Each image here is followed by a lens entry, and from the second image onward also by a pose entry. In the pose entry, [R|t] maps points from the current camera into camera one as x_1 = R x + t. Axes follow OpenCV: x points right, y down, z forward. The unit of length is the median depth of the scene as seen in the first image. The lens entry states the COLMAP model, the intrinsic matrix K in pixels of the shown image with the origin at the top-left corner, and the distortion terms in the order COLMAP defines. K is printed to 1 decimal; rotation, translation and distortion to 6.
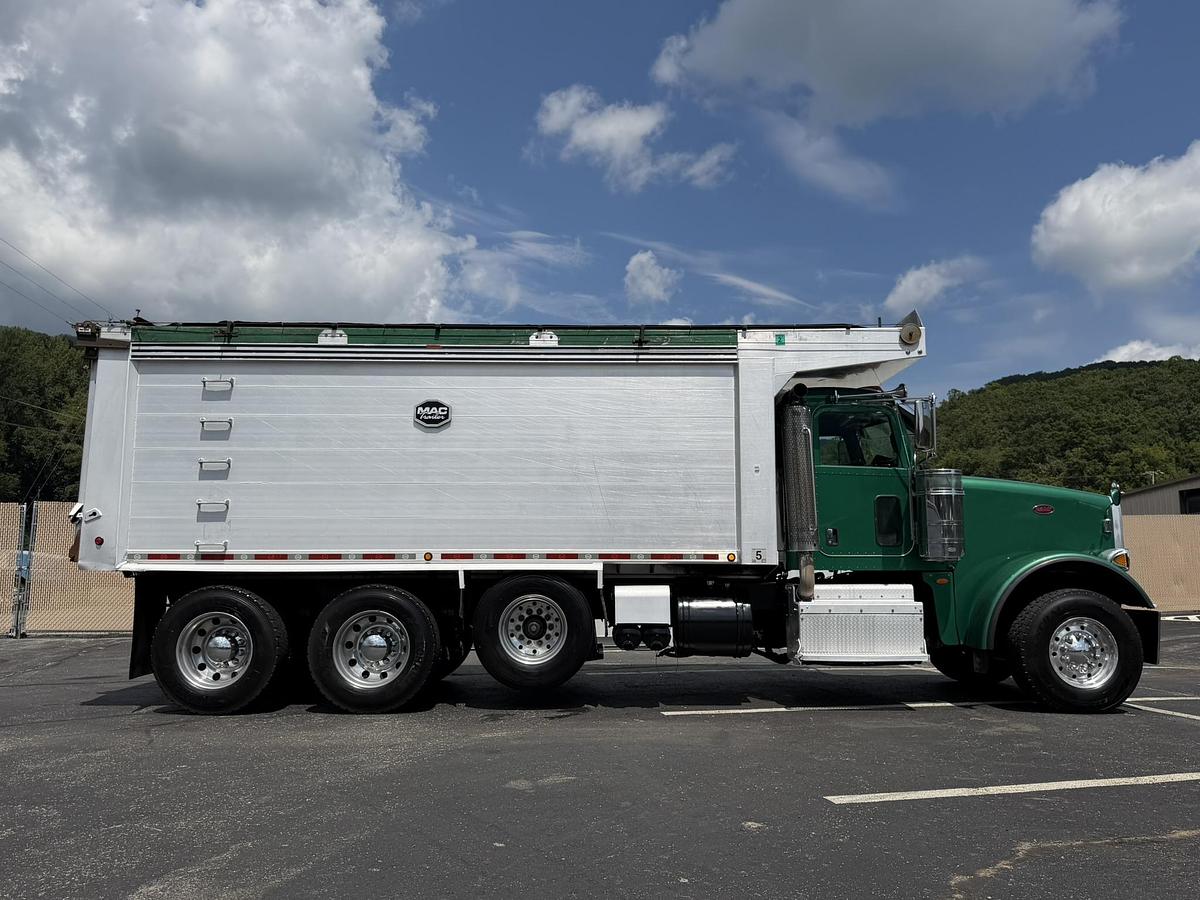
lens RADIAL K [[973.9, 0, 608.0], [0, 973.9, 438.4], [0, 0, 1]] dist [0.102091, -0.113224]
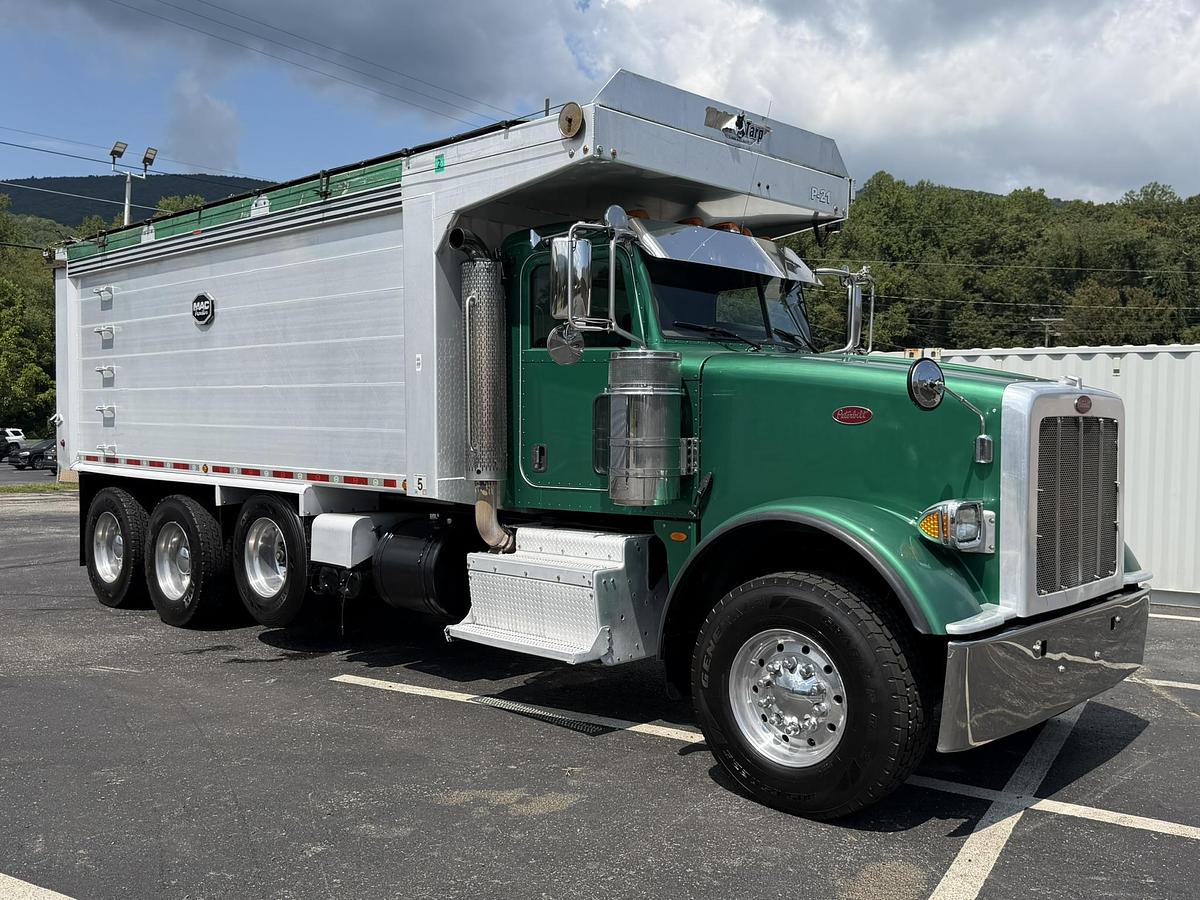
lens RADIAL K [[1079.6, 0, 625.0], [0, 1079.6, 459.8], [0, 0, 1]] dist [0.072525, -0.123750]
pose [[0.725064, 0.030815, -0.687992, 0.785947], [0.078637, 0.988760, 0.127160, 0.014288], [0.684178, -0.146301, 0.714491, 0.536058]]
